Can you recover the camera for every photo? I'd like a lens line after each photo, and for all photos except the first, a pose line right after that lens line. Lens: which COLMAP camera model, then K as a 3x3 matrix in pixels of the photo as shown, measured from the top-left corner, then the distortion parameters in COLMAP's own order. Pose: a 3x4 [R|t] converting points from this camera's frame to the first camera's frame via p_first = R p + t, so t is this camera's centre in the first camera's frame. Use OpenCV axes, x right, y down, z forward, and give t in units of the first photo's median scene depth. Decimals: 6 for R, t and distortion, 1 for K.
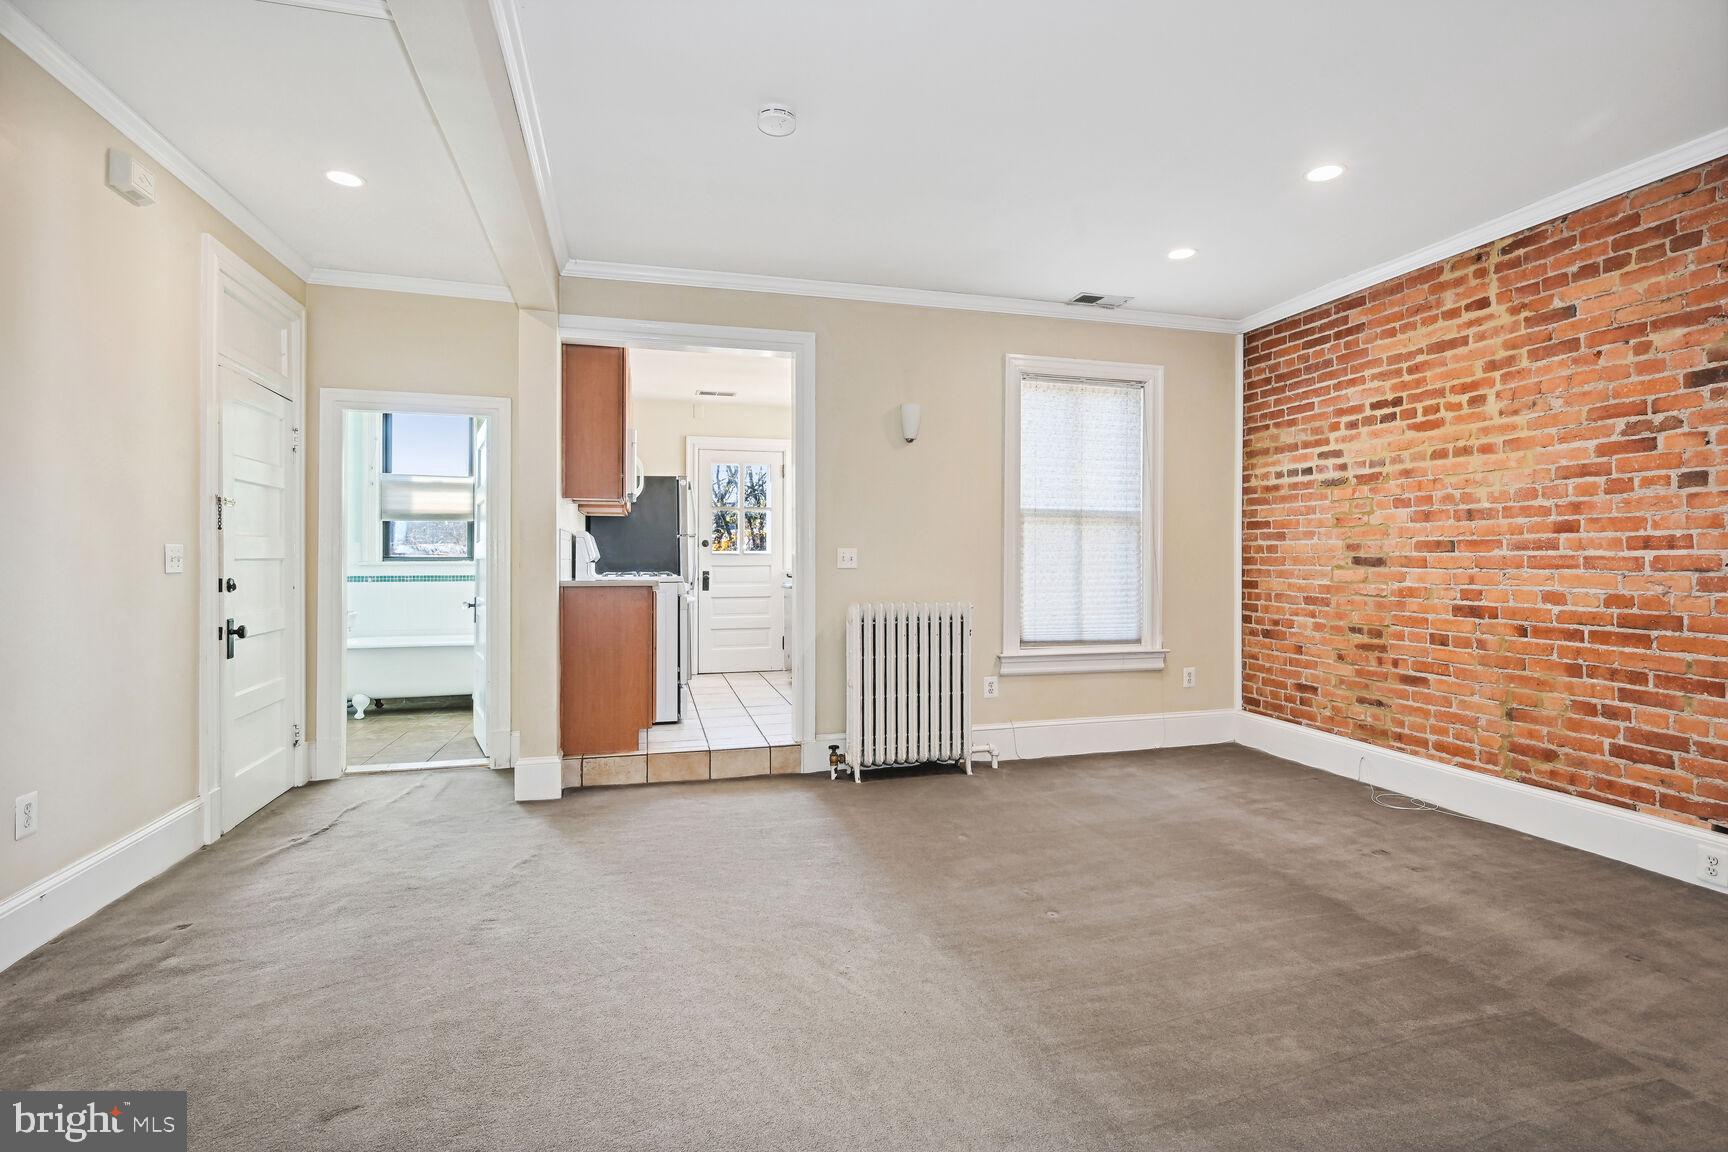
lens RADIAL K [[835.8, 0, 875.3], [0, 835.8, 555.1], [0, 0, 1]] dist [-0.000020, -0.000636]
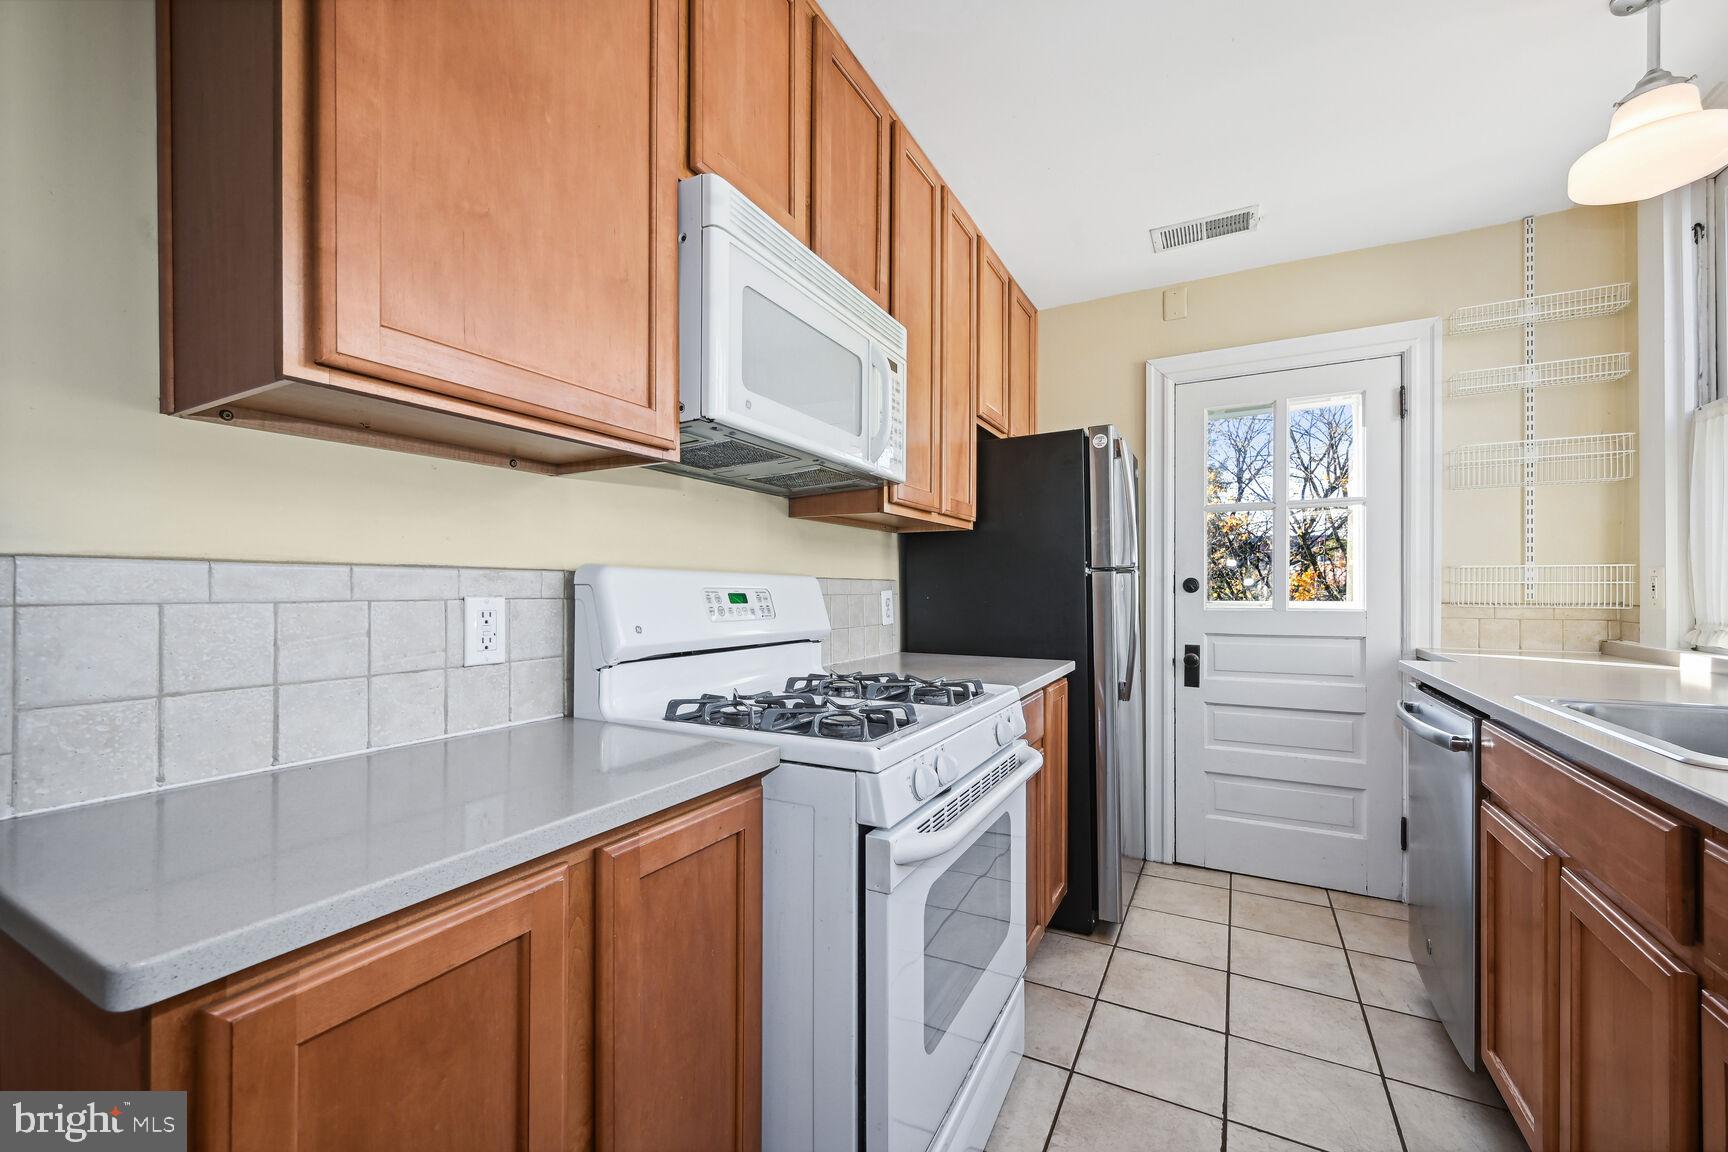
lens RADIAL K [[683.8, 0, 870.8], [0, 683.8, 582.3], [0, 0, 1]] dist [0.001269, -0.000076]
pose [[0.721722, -0.007399, -0.692143, -0.127843], [0.003877, 0.999970, -0.006648, -0.024817], [0.692172, 0.002114, 0.721729, 1.110427]]
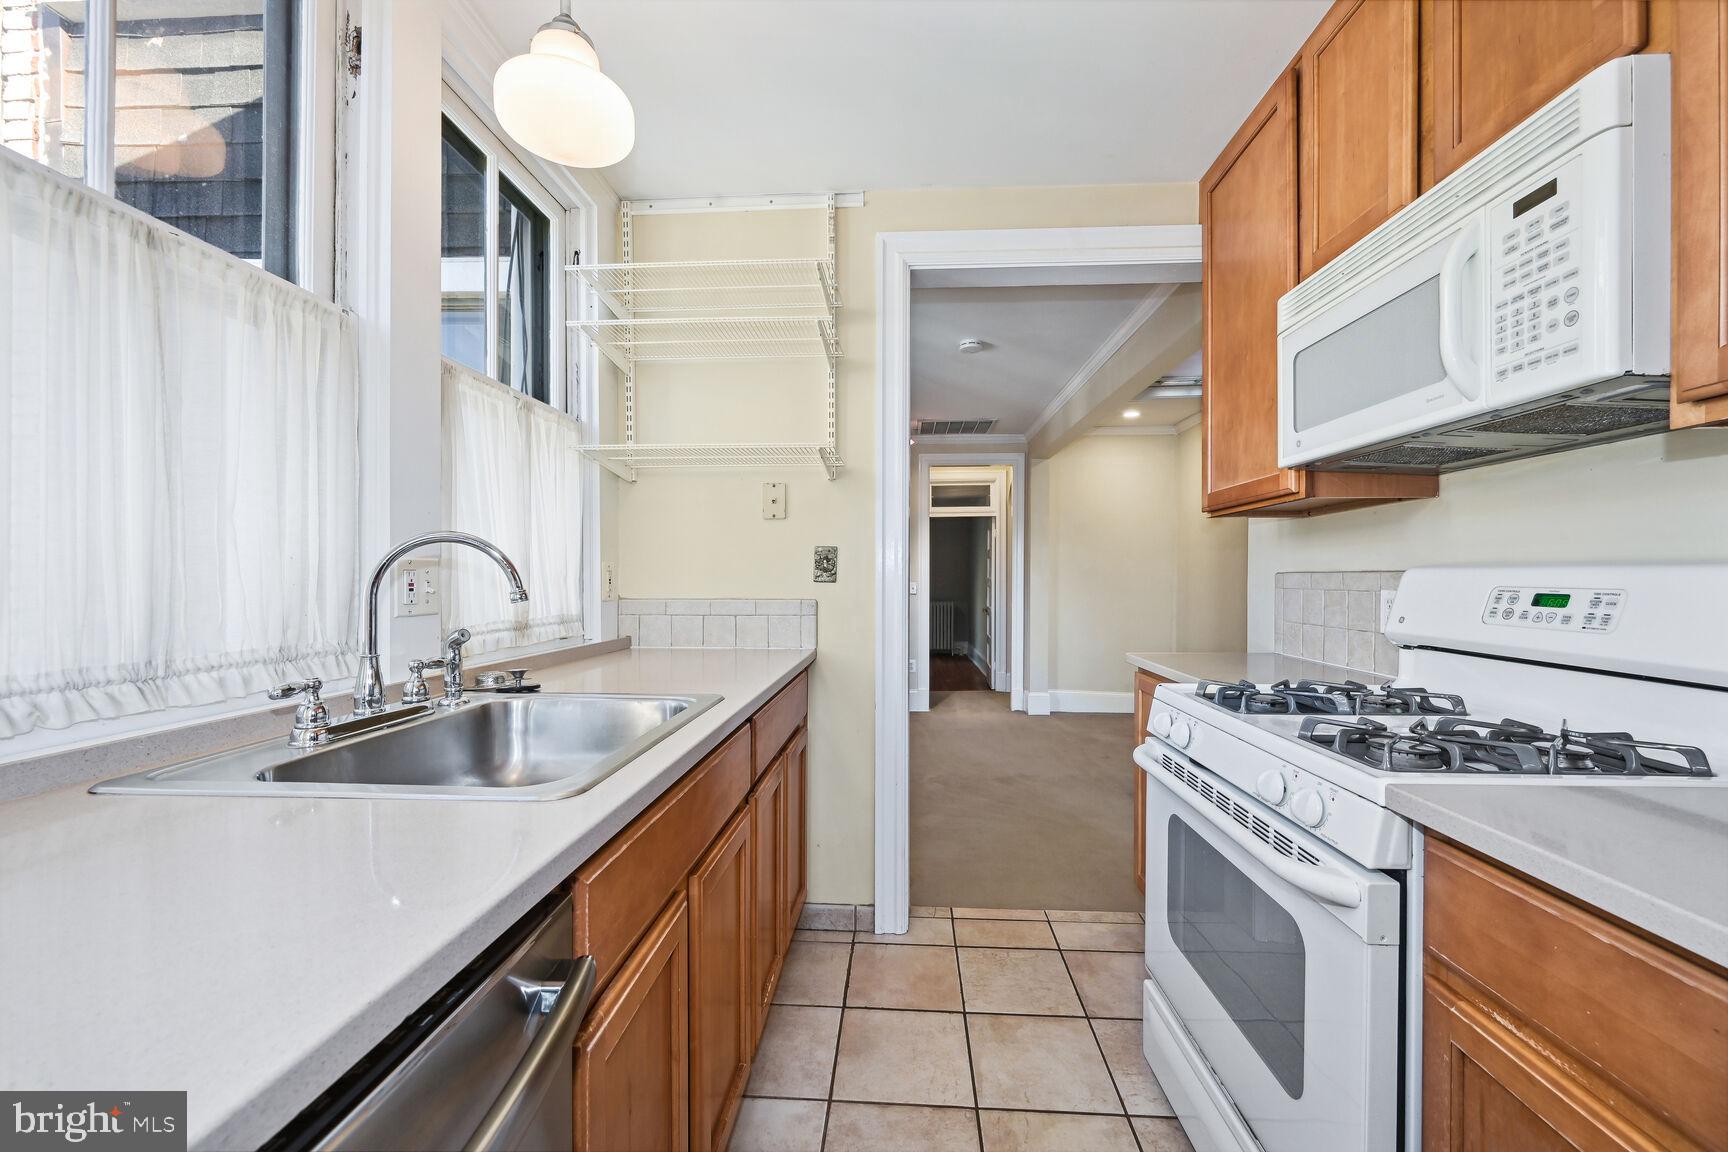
lens RADIAL K [[683.8, 0, 870.8], [0, 683.8, 582.3], [0, 0, 1]] dist [0.001269, -0.000076]
pose [[-0.947854, -0.003392, 0.318687, -0.265801], [-0.002308, 0.999990, 0.003777, -0.026962], [-0.318697, 0.002845, -0.947852, 1.716104]]
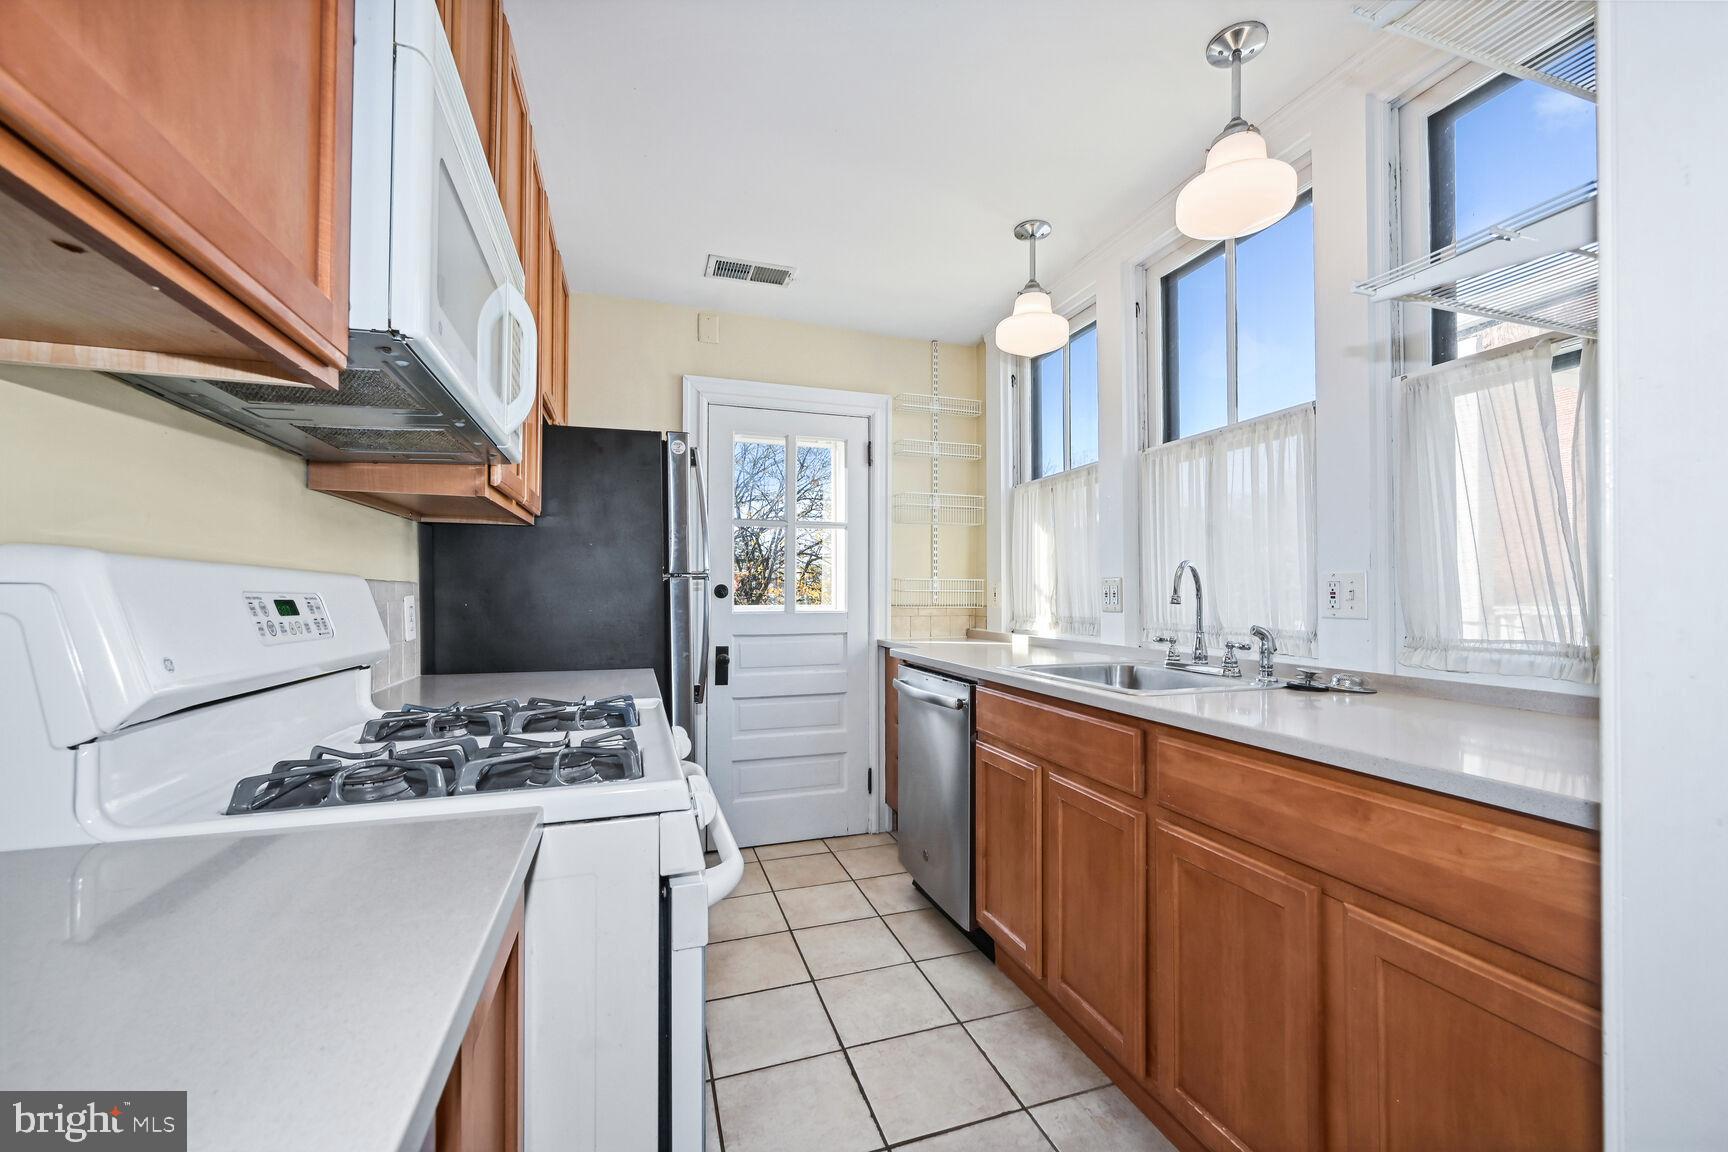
lens RADIAL K [[683.8, 0, 870.8], [0, 683.8, 582.3], [0, 0, 1]] dist [0.001269, -0.000076]
pose [[0.998413, 0.002347, 0.056269, -0.251442], [-0.001559, 0.999900, -0.014033, -0.024742], [-0.056296, 0.013923, 0.998317, 1.075717]]
